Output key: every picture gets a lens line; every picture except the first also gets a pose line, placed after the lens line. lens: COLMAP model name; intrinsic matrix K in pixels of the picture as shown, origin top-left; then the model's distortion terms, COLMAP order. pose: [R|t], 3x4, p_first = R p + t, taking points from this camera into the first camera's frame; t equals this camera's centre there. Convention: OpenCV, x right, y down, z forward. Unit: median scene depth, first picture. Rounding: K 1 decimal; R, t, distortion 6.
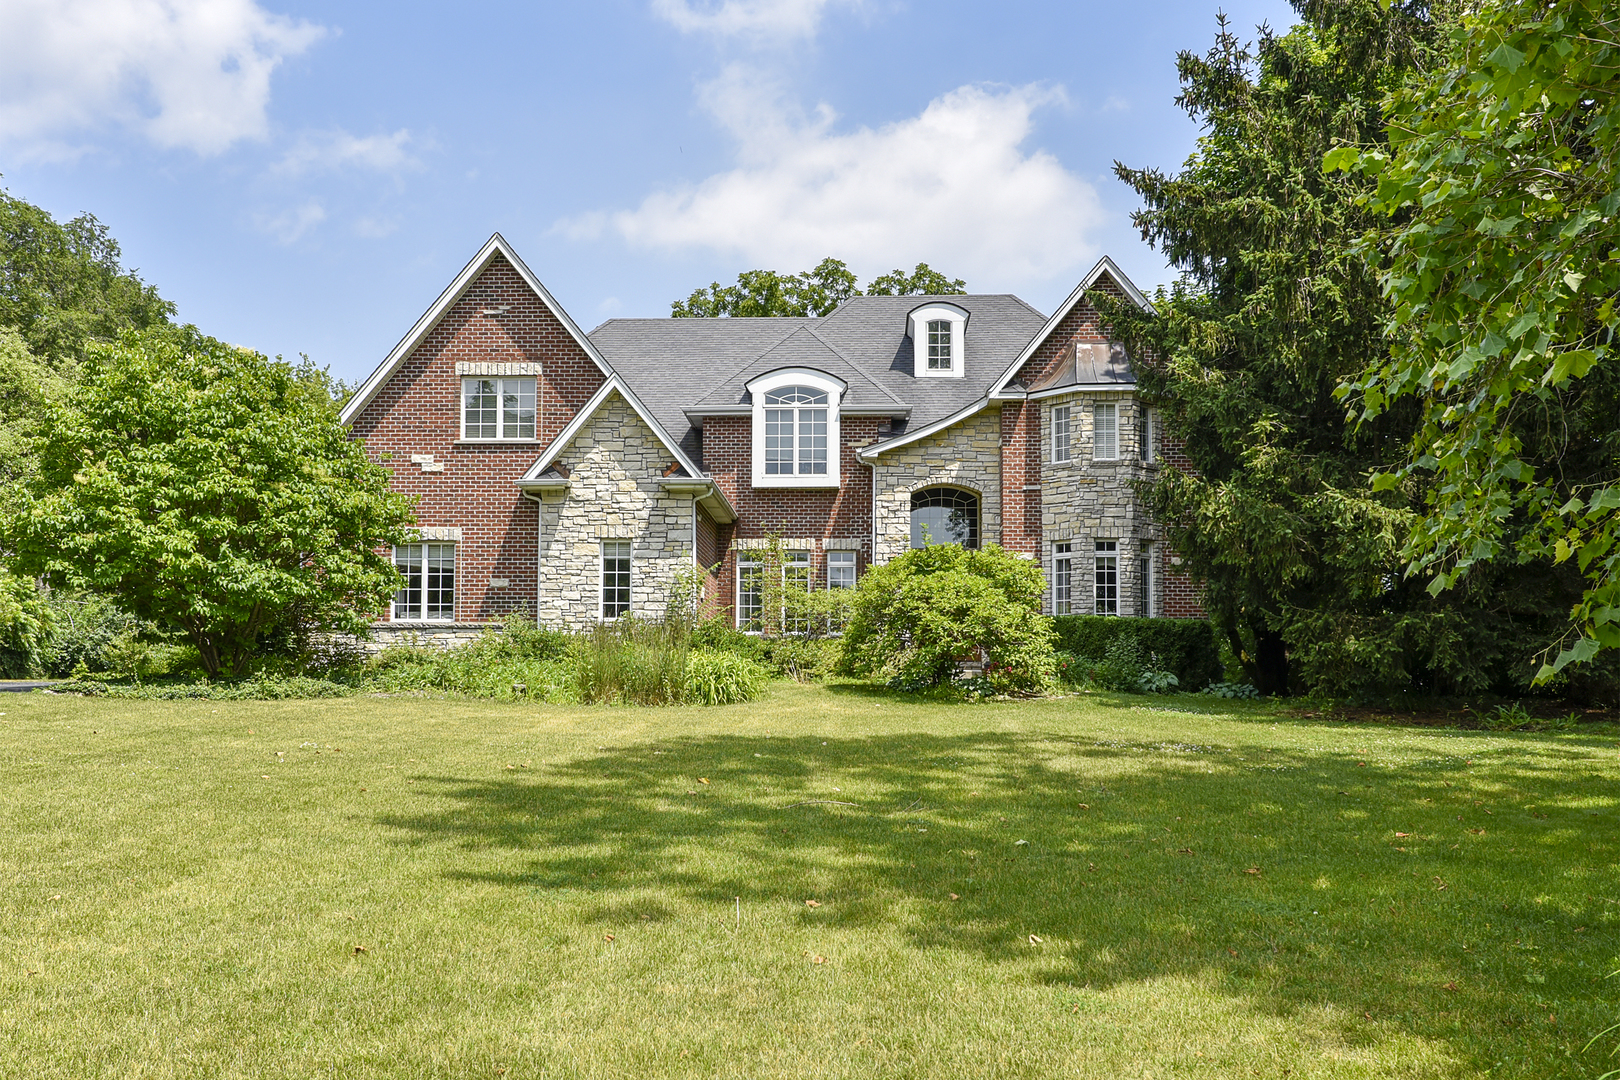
lens RADIAL K [[1207.3, 0, 808.7], [0, 1207.3, 538.7], [0, 0, 1]] dist [-0.006476, 0.001136]
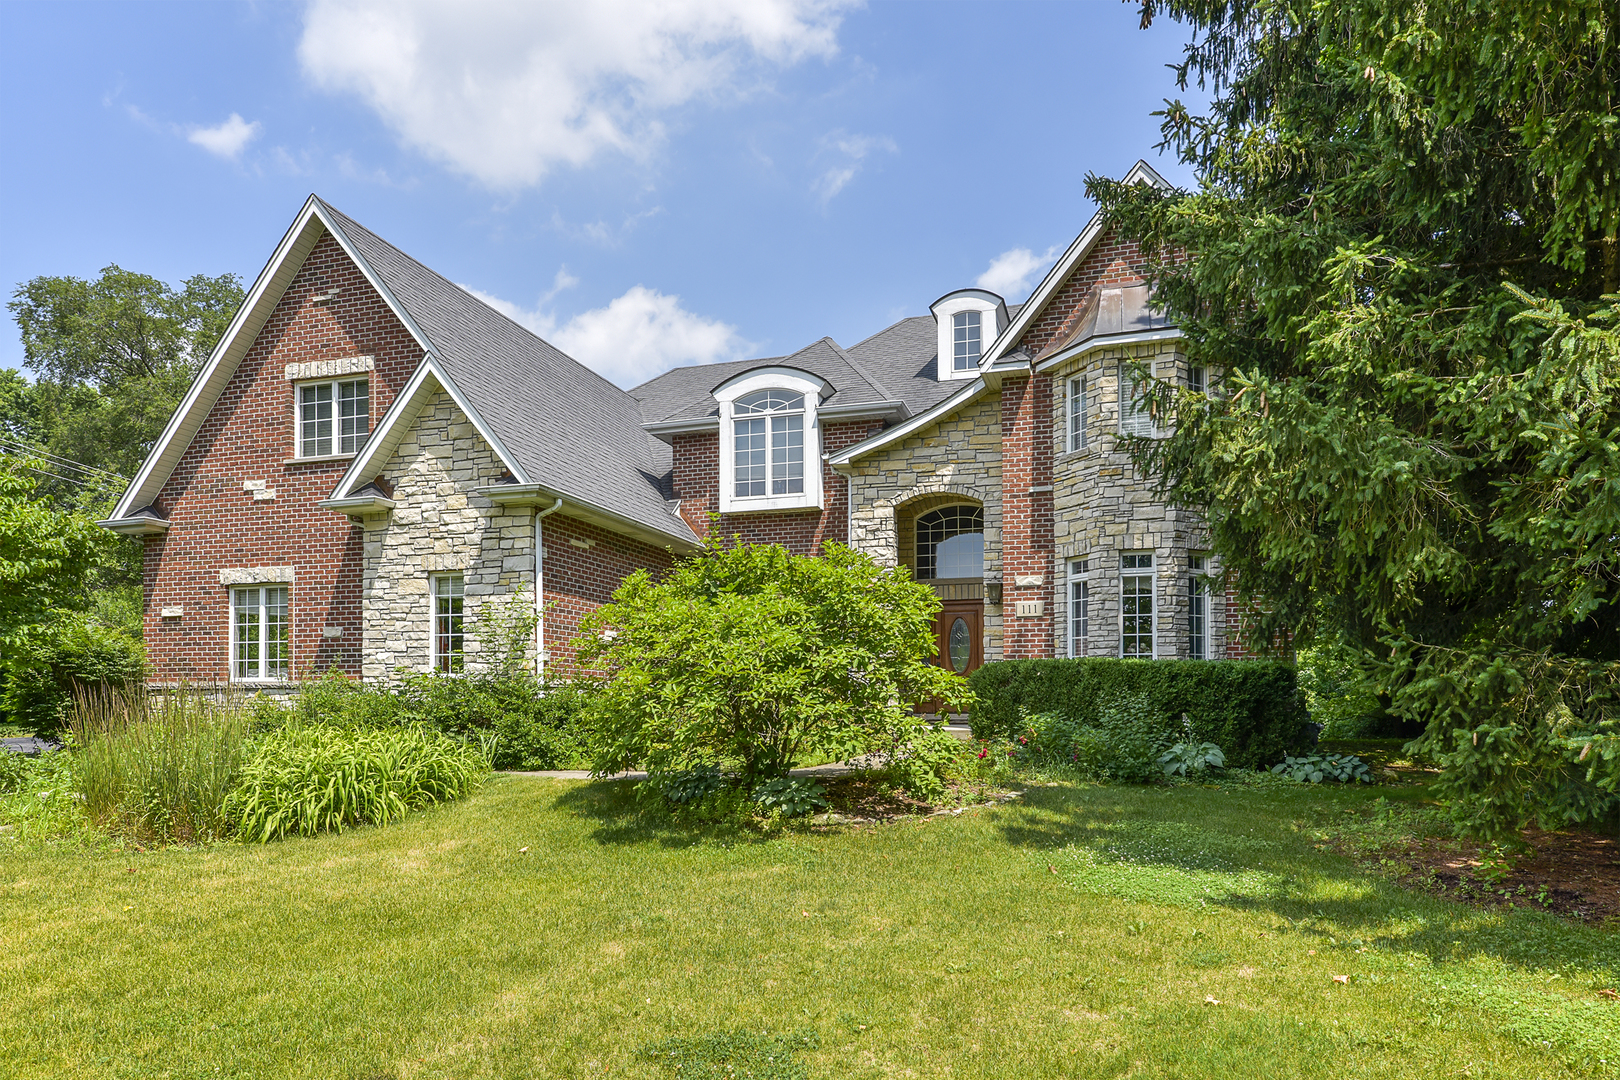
lens RADIAL K [[932.5, 0, 807.3], [0, 932.5, 650.9], [0, 0, 1]] dist [-0.002209, -0.001731]
pose [[0.977164, -0.019739, -0.211568, 0.183692], [0.032347, 0.997890, 0.056300, 0.023663], [0.210010, -0.061858, 0.975740, 0.444038]]
